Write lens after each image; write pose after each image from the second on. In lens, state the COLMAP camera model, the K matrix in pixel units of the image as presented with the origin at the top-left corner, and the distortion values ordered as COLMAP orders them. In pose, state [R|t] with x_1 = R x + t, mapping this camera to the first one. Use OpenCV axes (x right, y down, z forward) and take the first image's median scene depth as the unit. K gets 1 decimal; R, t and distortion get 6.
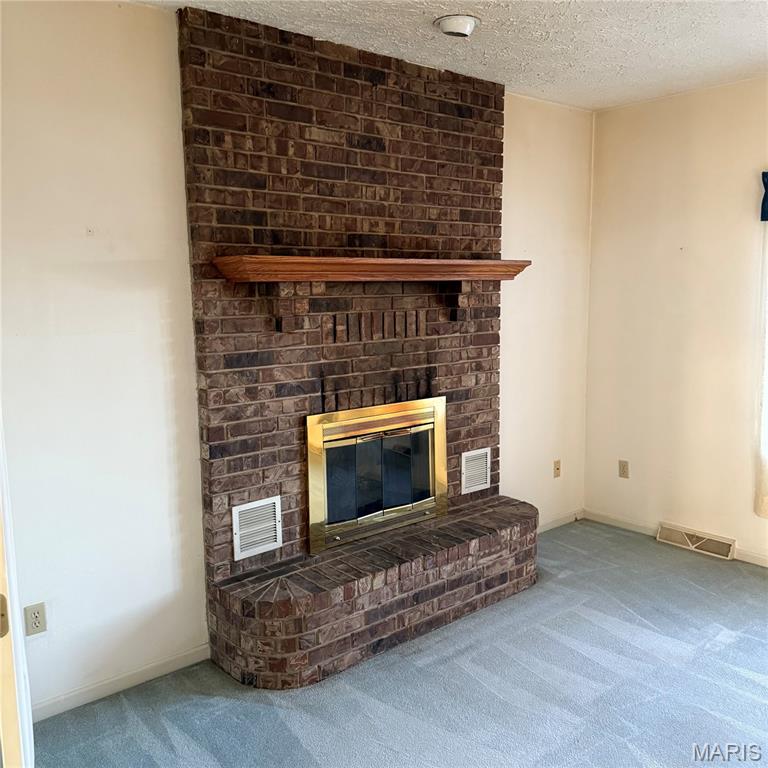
lens RADIAL K [[698.6, 0, 383.9], [0, 698.6, 371.8], [0, 0, 1]] dist [0.158921, -0.342234]
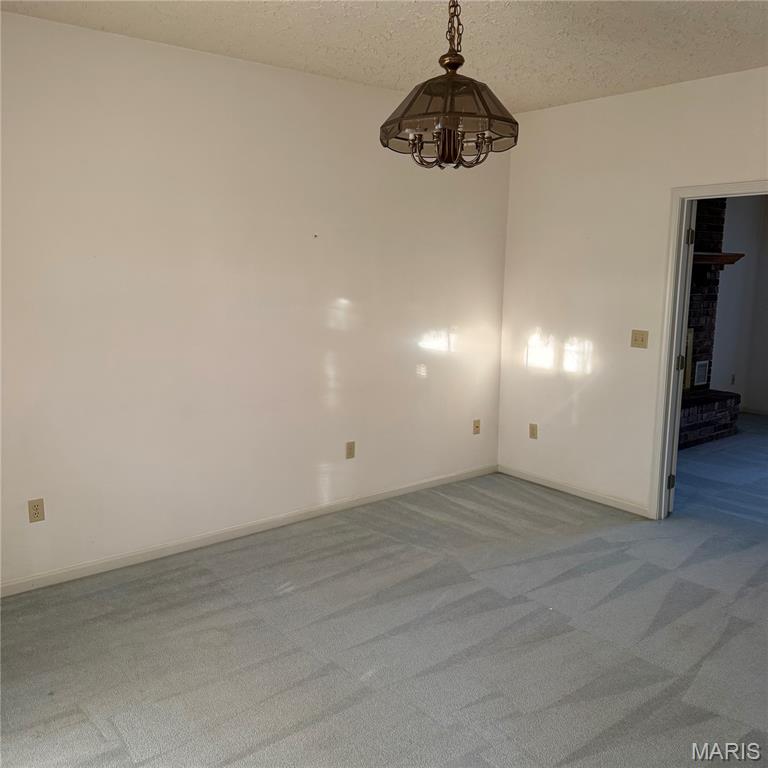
lens RADIAL K [[698.6, 0, 383.9], [0, 698.6, 371.8], [0, 0, 1]] dist [0.158921, -0.342234]
pose [[0.999057, 0.033226, -0.027947, -0.736158], [-0.032135, 0.998738, 0.038608, 0.114402], [0.029195, -0.037673, 0.998864, -0.958805]]
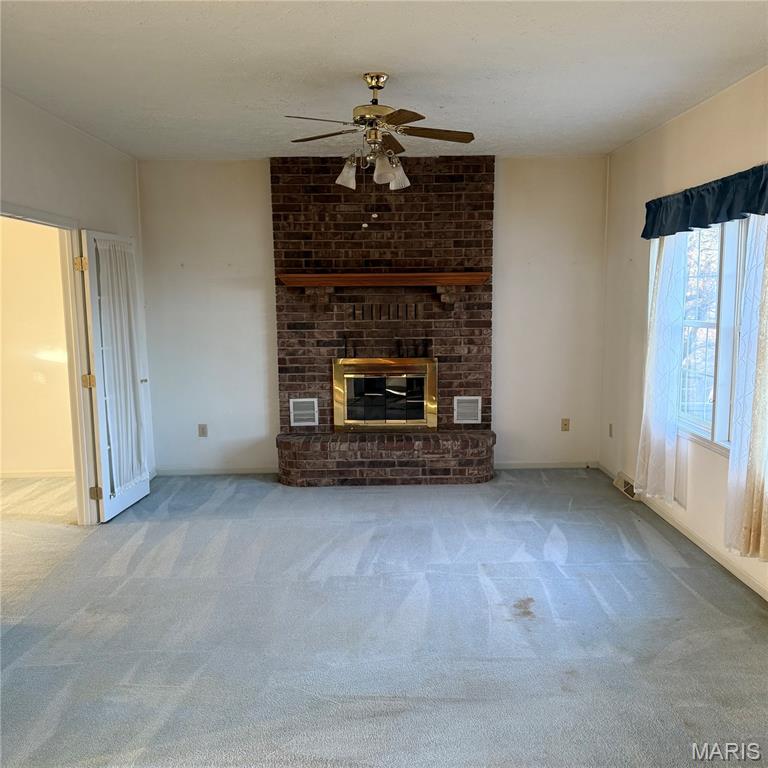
lens RADIAL K [[698.6, 0, 383.9], [0, 698.6, 371.8], [0, 0, 1]] dist [0.158921, -0.342234]
pose [[0.792049, 0.081406, -0.605006, 1.087323], [-0.074664, 0.996546, 0.036342, 0.020001], [0.605874, 0.016388, 0.795391, -0.386161]]
